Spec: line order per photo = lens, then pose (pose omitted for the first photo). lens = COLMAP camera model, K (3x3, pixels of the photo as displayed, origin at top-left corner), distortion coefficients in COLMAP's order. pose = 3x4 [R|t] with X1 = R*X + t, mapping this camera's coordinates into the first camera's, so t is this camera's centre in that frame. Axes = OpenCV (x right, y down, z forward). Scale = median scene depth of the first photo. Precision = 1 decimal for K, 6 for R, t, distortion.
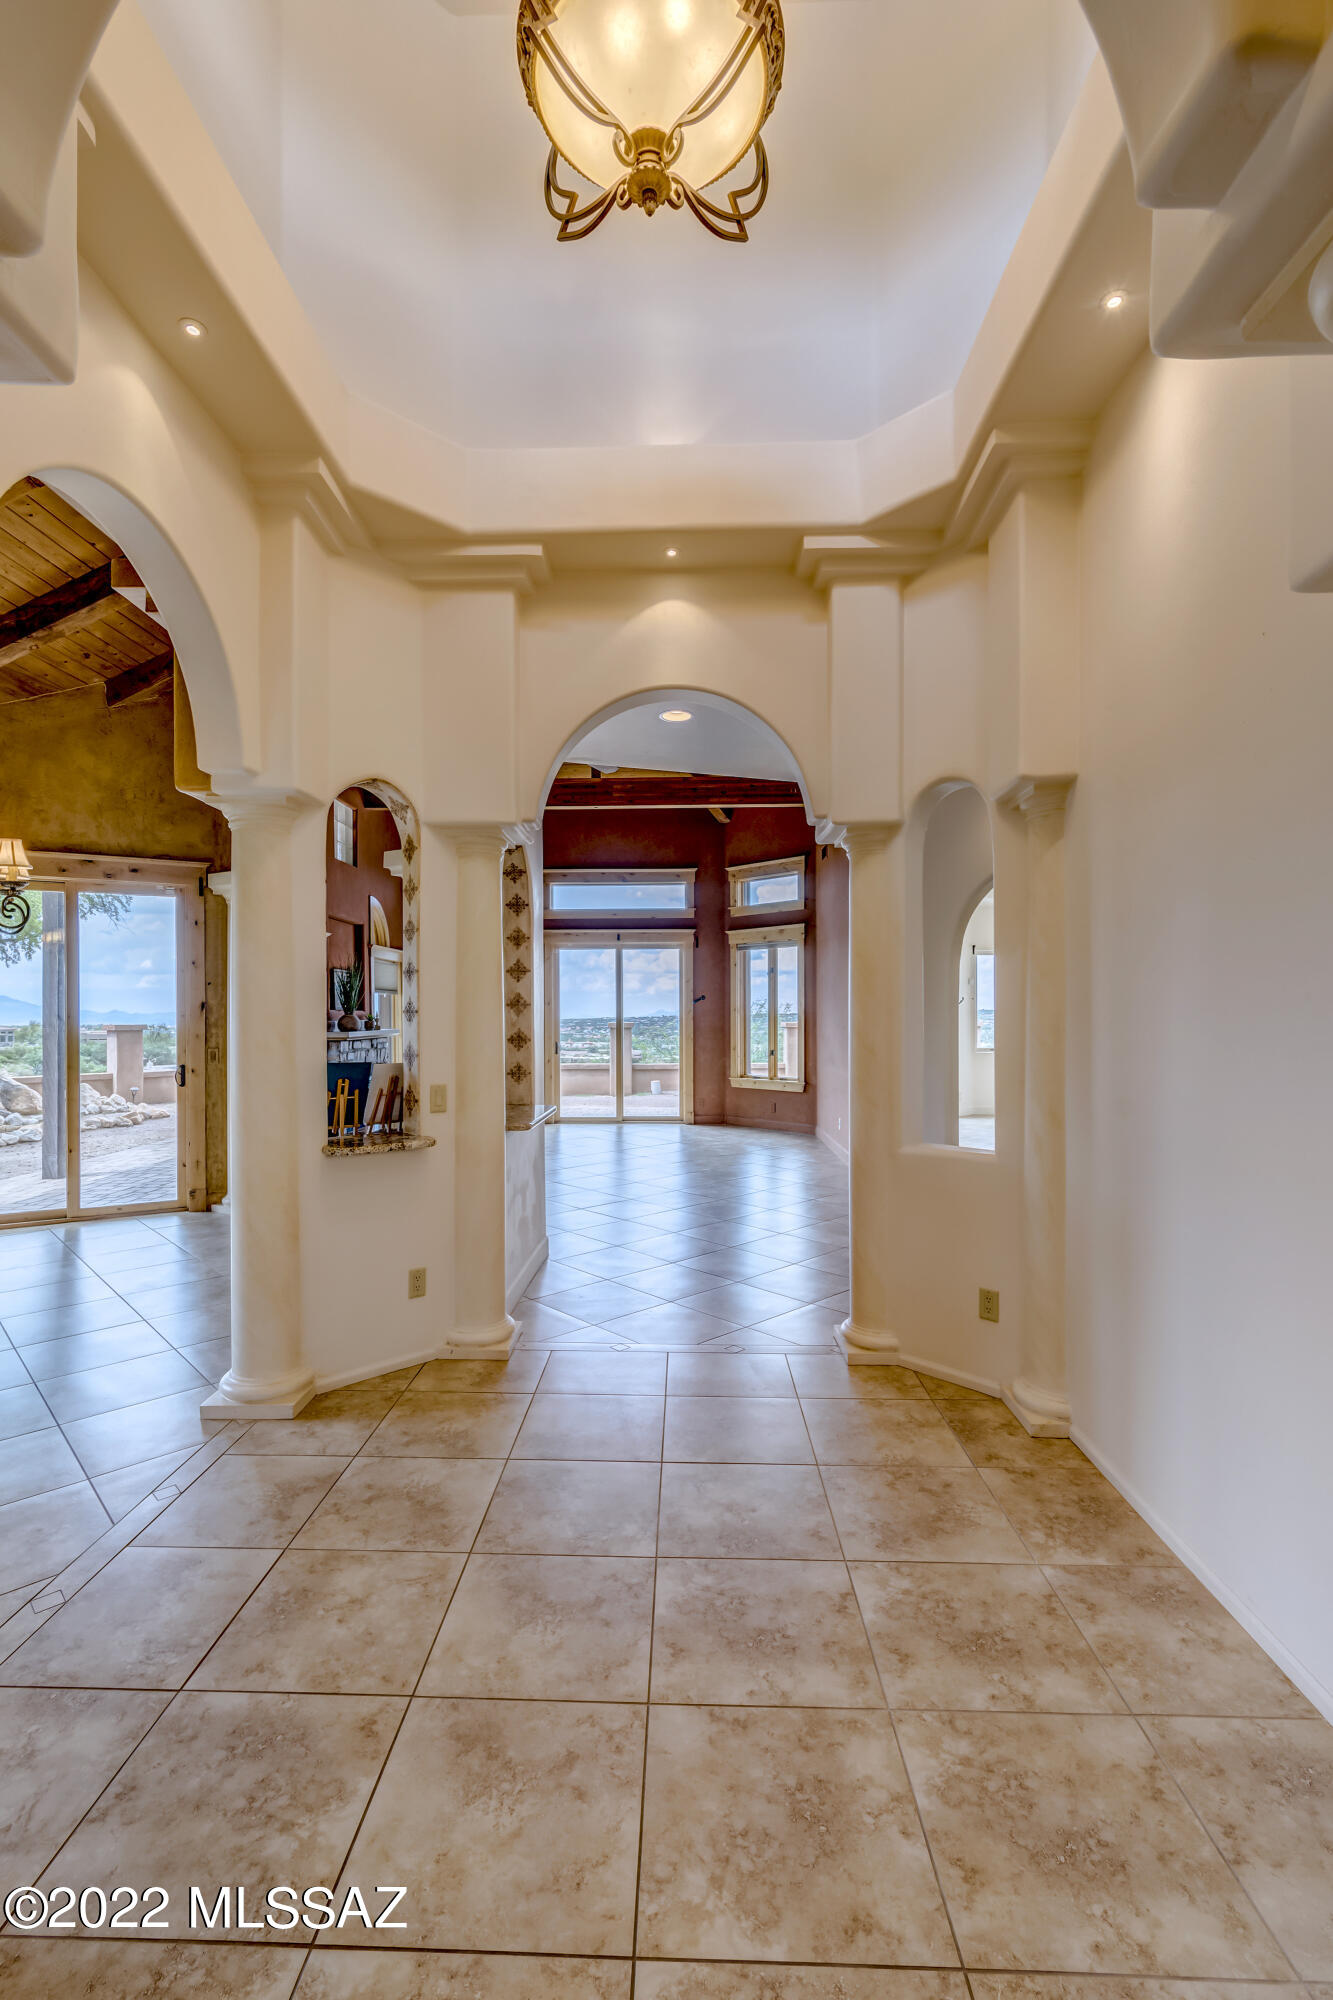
lens RADIAL K [[888.3, 0, 663.6], [0, 888.3, 1004.6], [0, 0, 1]] dist [0.002262, -0.001120]
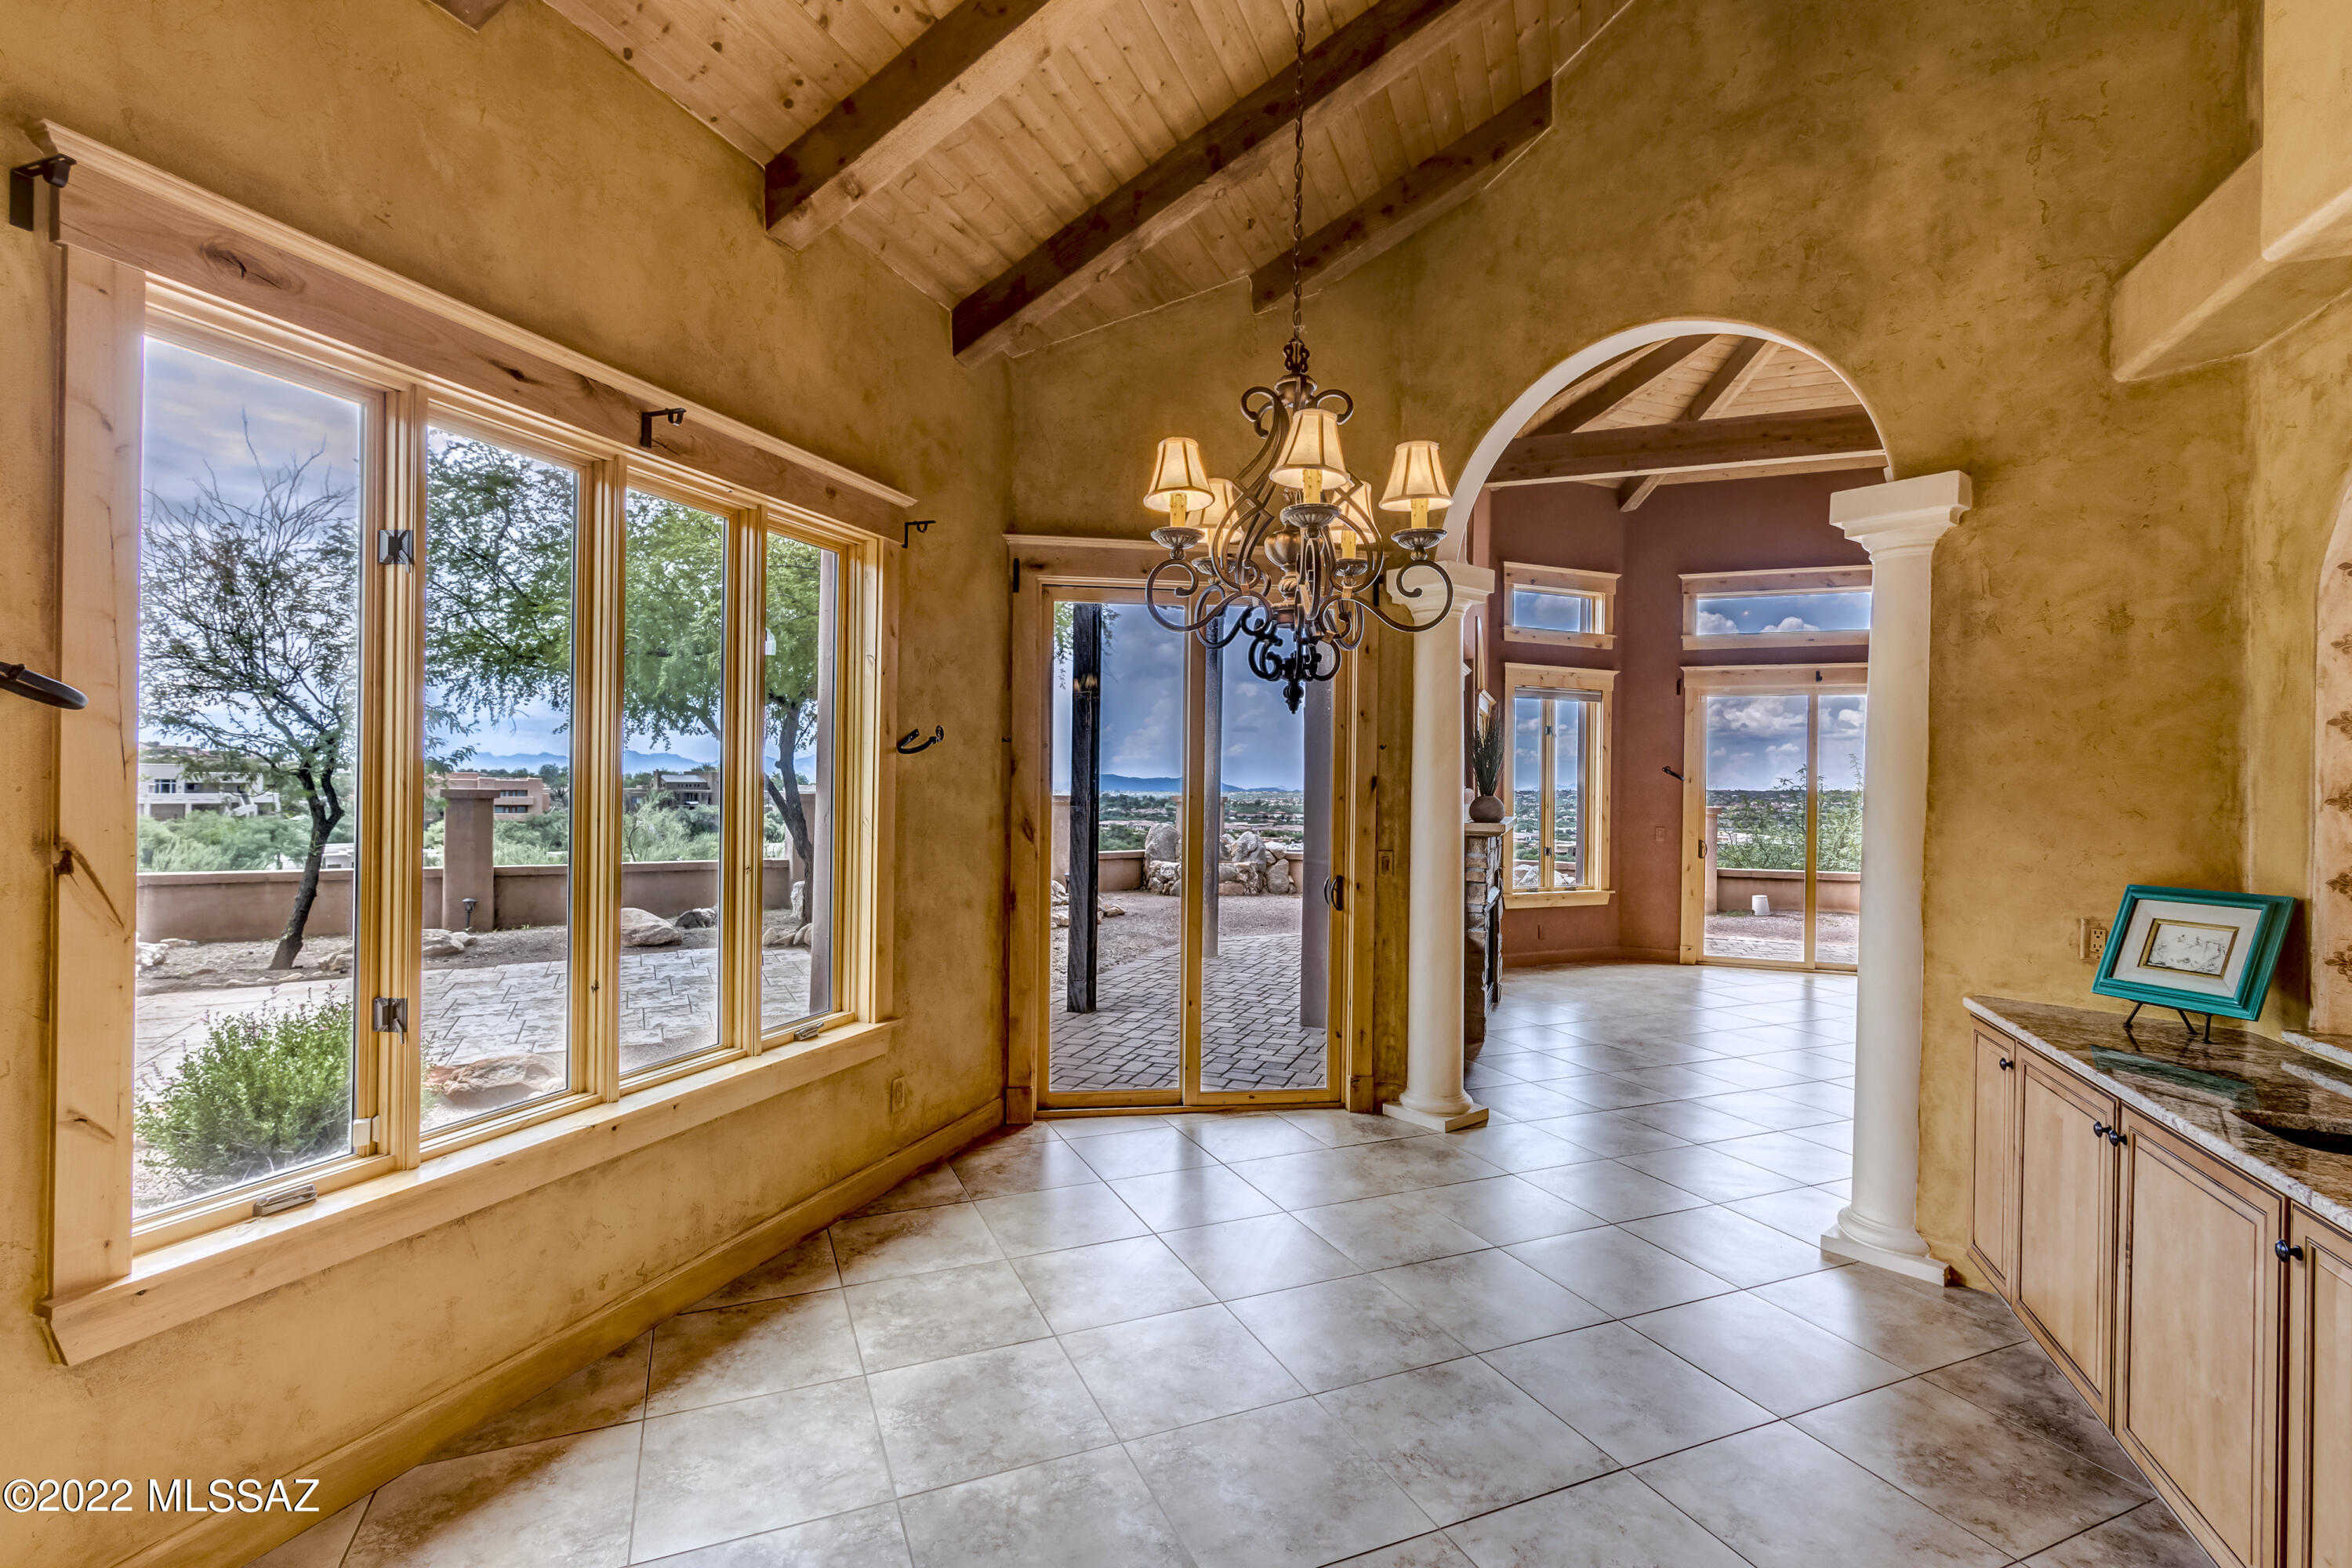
lens RADIAL K [[1044.6, 0, 1167.0], [0, 1044.6, 768.8], [0, 0, 1]] dist [0.002262, -0.001120]
pose [[0.942494, 0.011386, -0.334030, -0.408490], [-0.012826, 0.999916, -0.002105, -0.004765], [0.333978, 0.006268, 0.942560, 0.258698]]
